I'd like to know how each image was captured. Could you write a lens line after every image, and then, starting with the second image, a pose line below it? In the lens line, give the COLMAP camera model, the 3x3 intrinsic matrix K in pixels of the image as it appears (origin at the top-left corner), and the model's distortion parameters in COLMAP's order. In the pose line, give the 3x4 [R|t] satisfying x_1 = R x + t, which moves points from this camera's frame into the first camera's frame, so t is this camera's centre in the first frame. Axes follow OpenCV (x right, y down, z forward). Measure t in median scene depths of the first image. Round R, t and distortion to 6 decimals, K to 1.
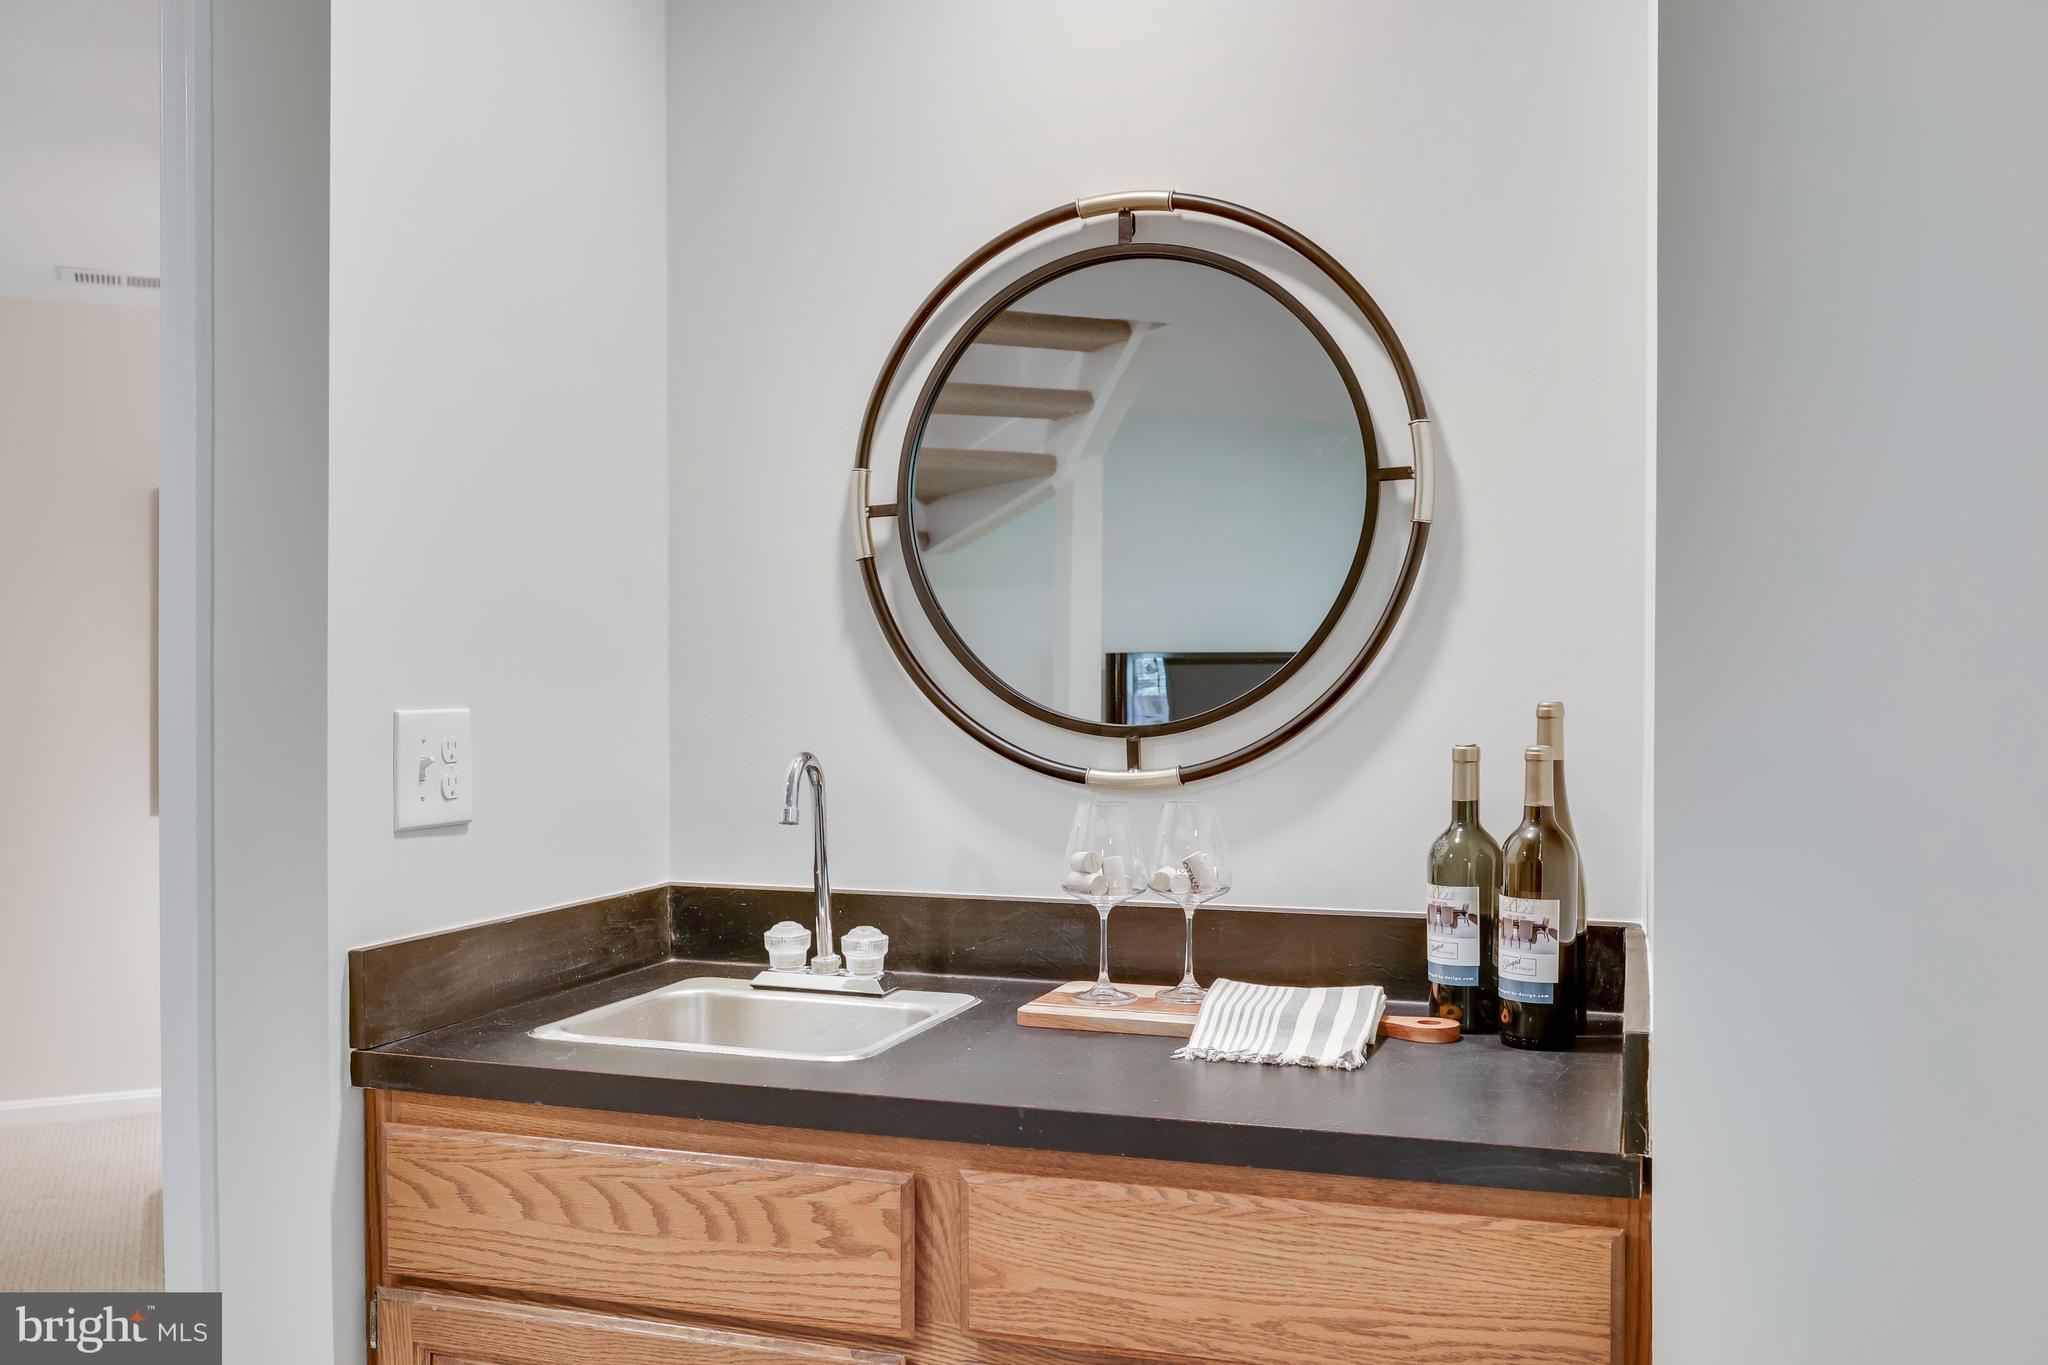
lens RADIAL K [[2027.5, 0, 1010.3], [0, 2027.5, 676.1], [0, 0, 1]] dist [0.004926, 0.000000]
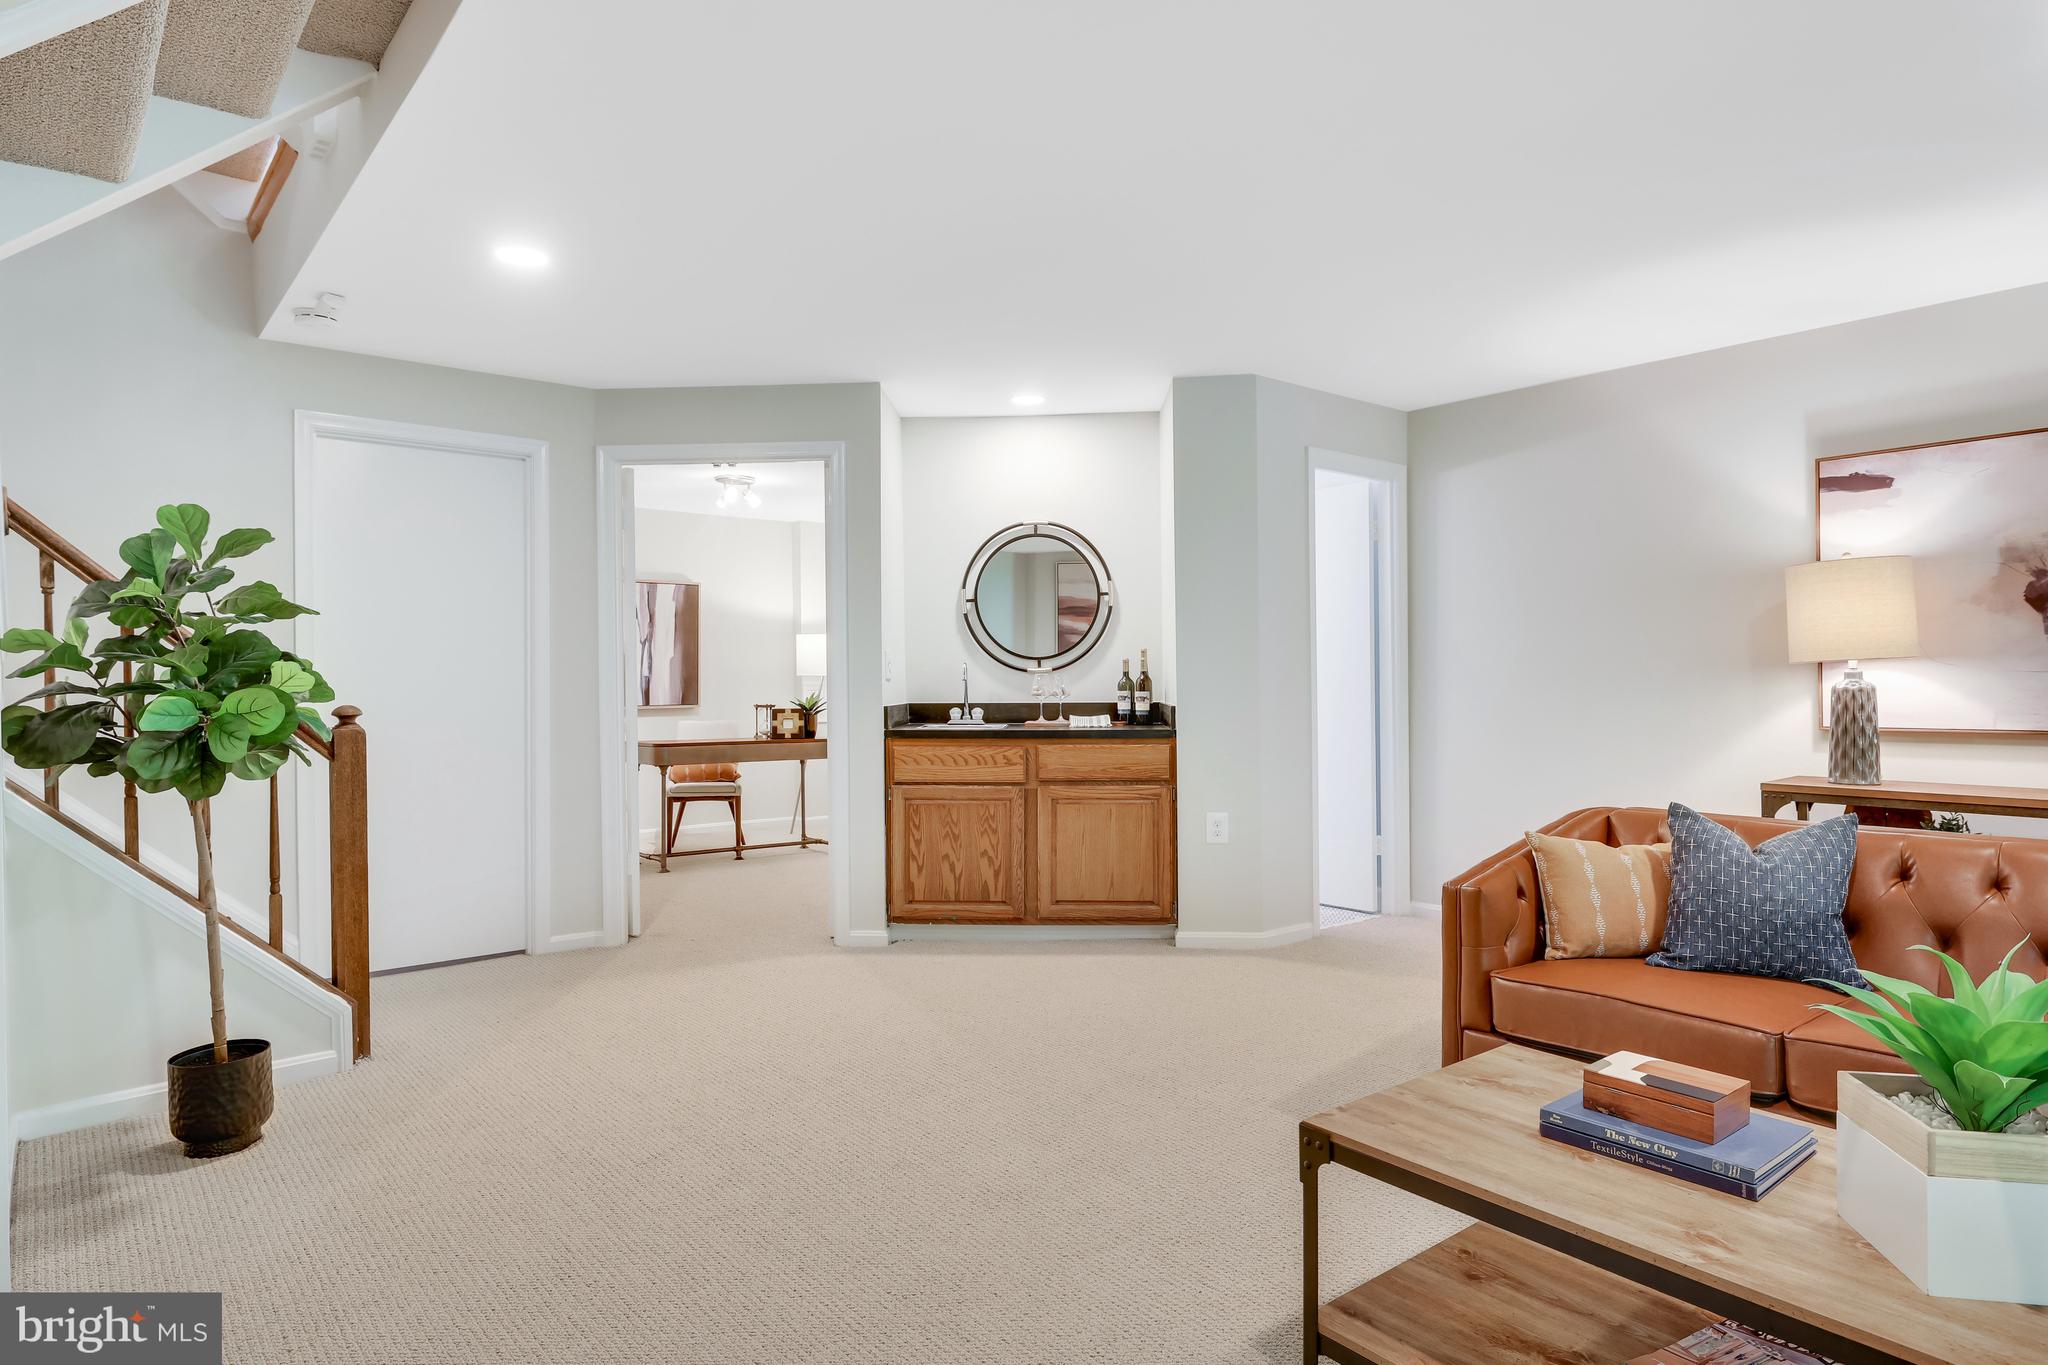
lens RADIAL K [[2027.5, 0, 1027.1], [0, 2027.5, 682.4], [0, 0, 1]] dist [0.004926, 0.000000]
pose [[0.950006, -0.004853, 0.312194, -1.315113], [0.008276, 0.999919, -0.009638, 0.123915], [-0.312122, 0.011740, 0.949969, -3.013431]]
